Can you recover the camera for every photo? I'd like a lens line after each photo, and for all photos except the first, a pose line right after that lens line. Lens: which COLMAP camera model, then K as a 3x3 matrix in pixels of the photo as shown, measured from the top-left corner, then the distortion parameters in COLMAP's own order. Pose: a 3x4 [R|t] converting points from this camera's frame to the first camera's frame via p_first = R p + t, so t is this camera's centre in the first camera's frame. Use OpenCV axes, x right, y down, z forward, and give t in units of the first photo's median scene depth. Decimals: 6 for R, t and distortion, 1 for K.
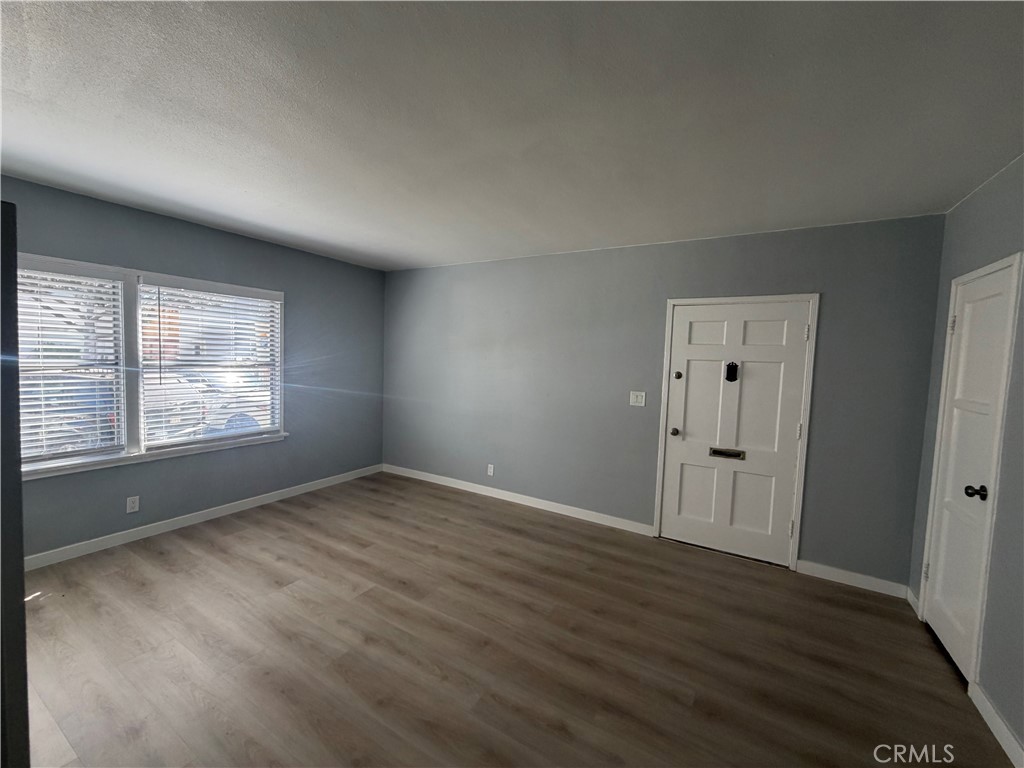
lens RADIAL K [[409.0, 0, 509.1], [0, 409.0, 382.1], [0, 0, 1]] dist [-0.001014, 0.000235]
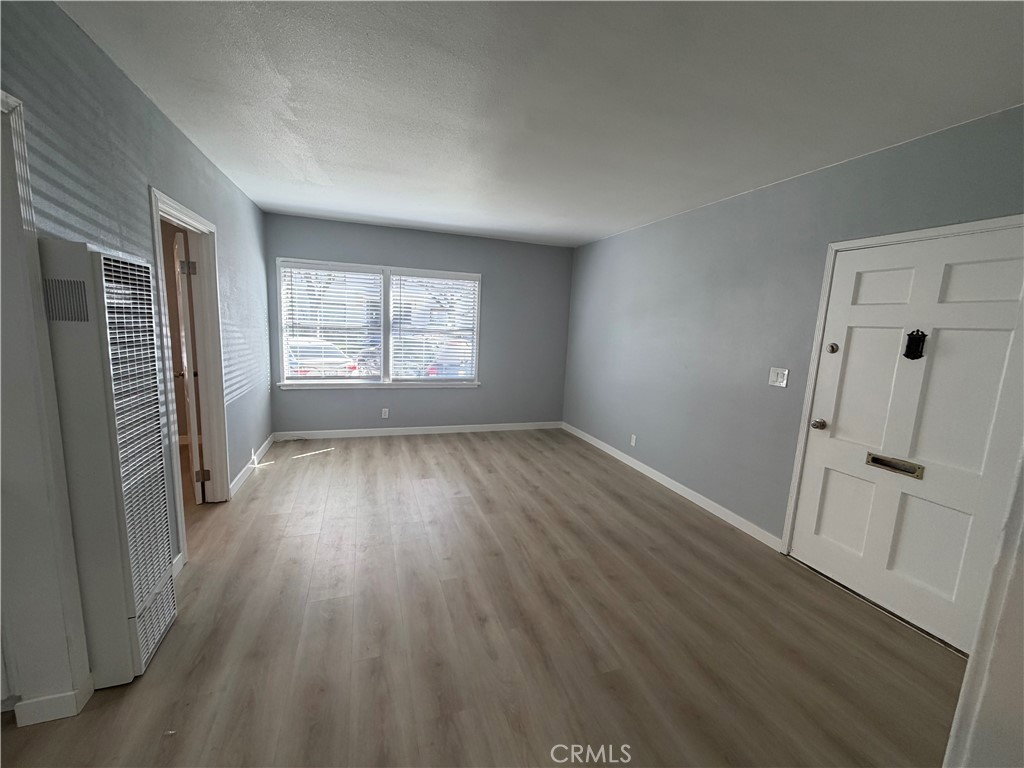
lens RADIAL K [[409.0, 0, 508.3], [0, 409.0, 384.5], [0, 0, 1]] dist [-0.001014, 0.000235]
pose [[0.762950, 0.096963, -0.639144, 0.469697], [-0.058634, 0.994992, 0.080956, 0.023789], [0.643793, -0.024290, 0.764814, 0.069779]]
